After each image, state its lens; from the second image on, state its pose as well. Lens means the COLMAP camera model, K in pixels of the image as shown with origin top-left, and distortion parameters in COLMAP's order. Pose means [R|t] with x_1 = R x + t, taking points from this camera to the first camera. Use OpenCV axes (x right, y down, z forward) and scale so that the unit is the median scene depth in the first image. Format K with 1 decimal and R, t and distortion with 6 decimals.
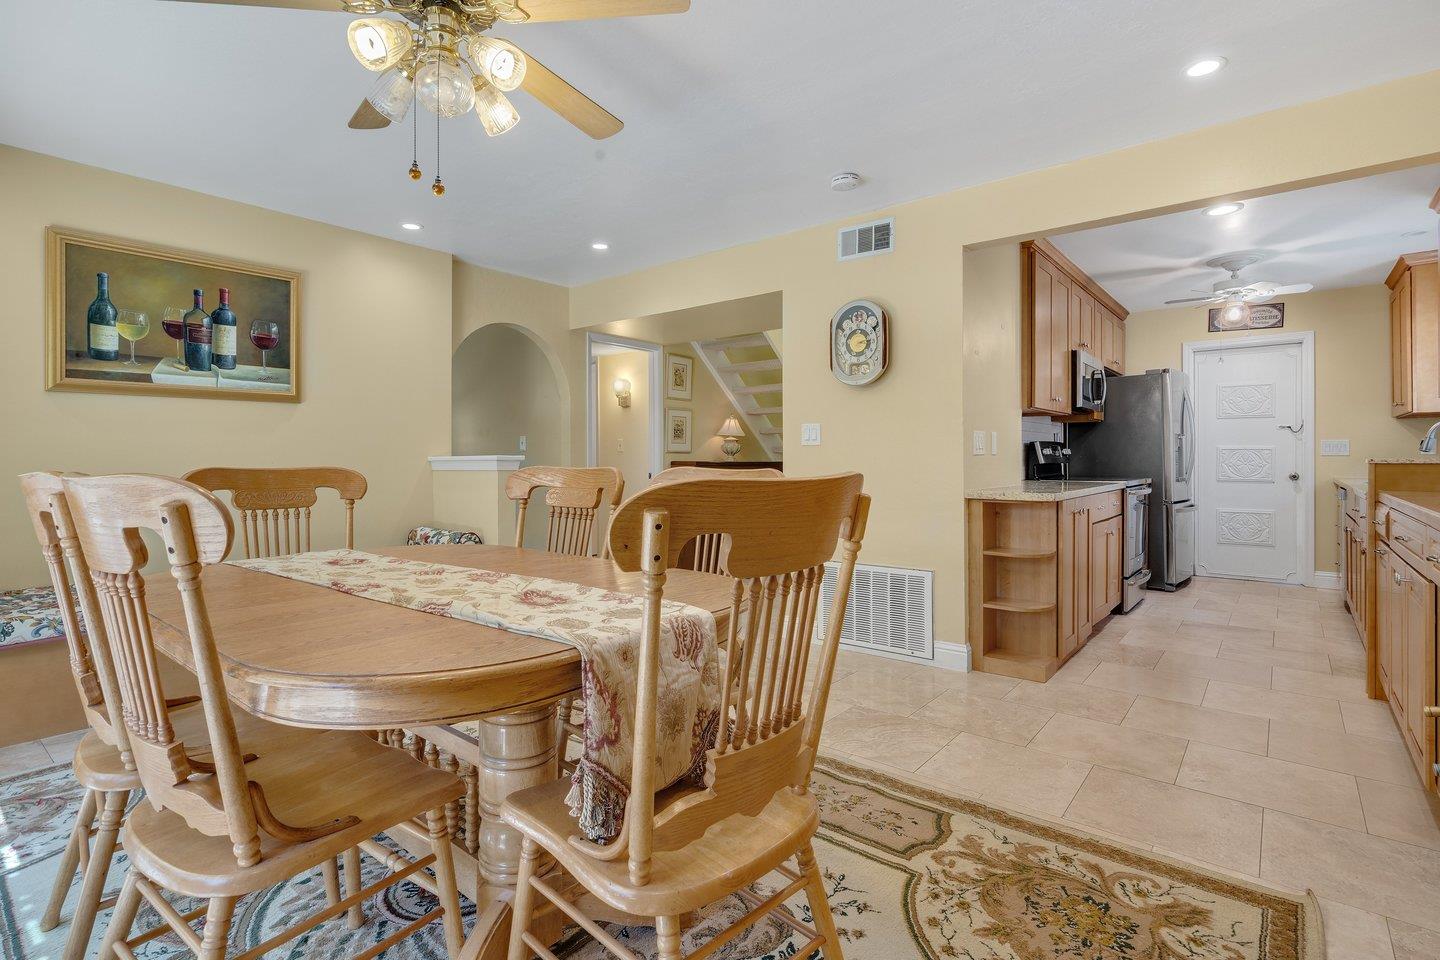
lens RADIAL K [[662.3, 0, 723.0], [0, 662.3, 457.1], [0, 0, 1]] dist [-0.000779, -0.000083]
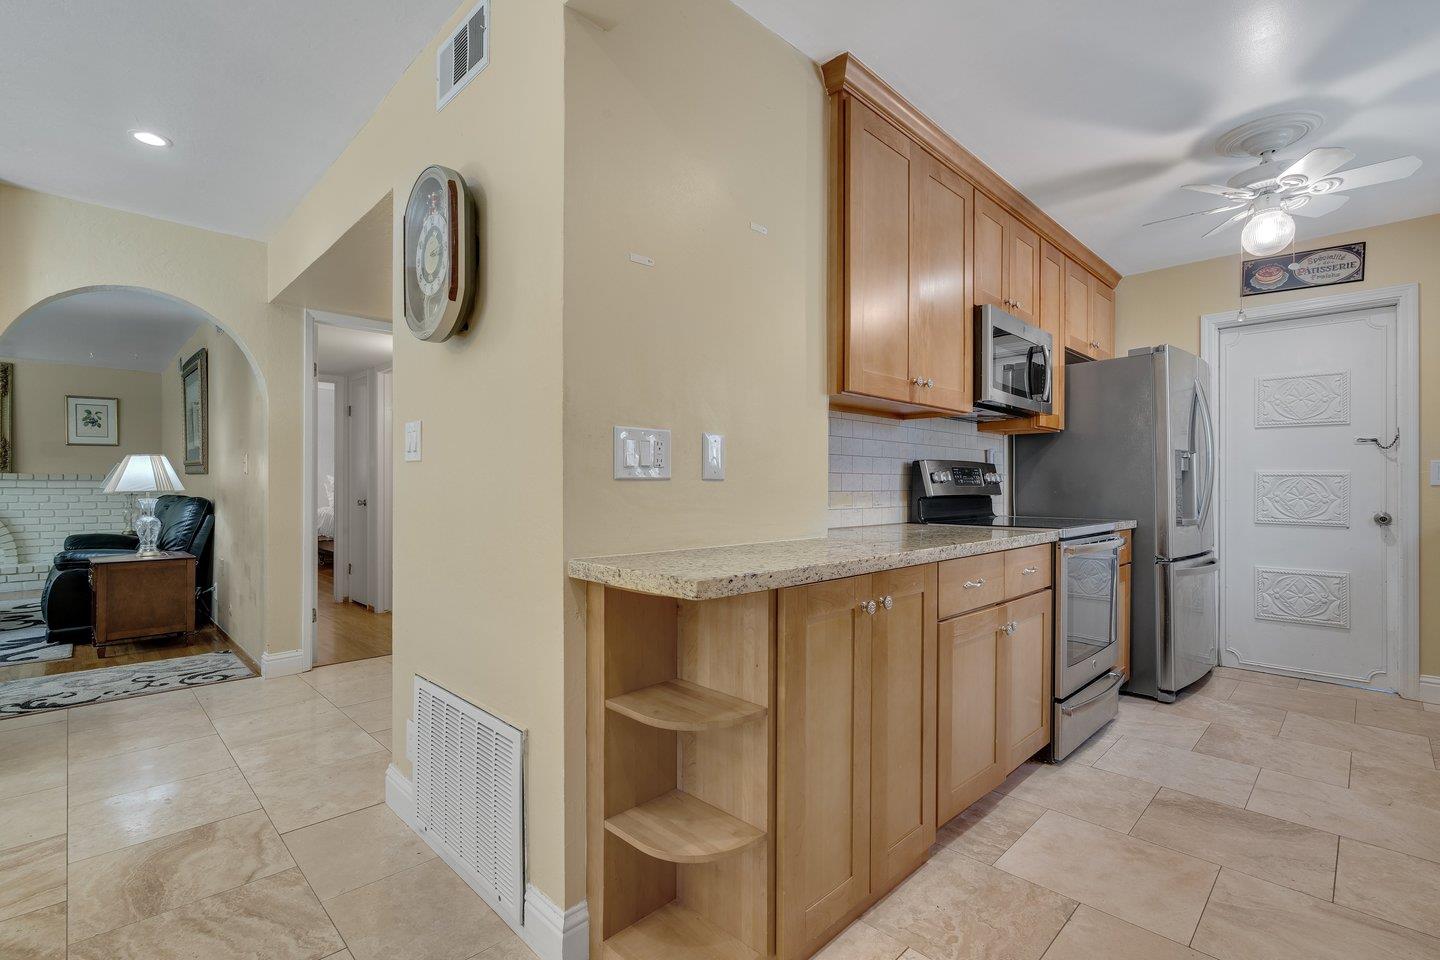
lens RADIAL K [[653.1, 0, 711.0], [0, 653.1, 482.7], [0, 0, 1]] dist [0.000450, 0.000133]
pose [[0.996095, 0.004097, -0.088195, 0.326270], [-0.004515, 0.999979, -0.004541, 0.000549], [0.088174, 0.004921, 0.996093, 0.376467]]
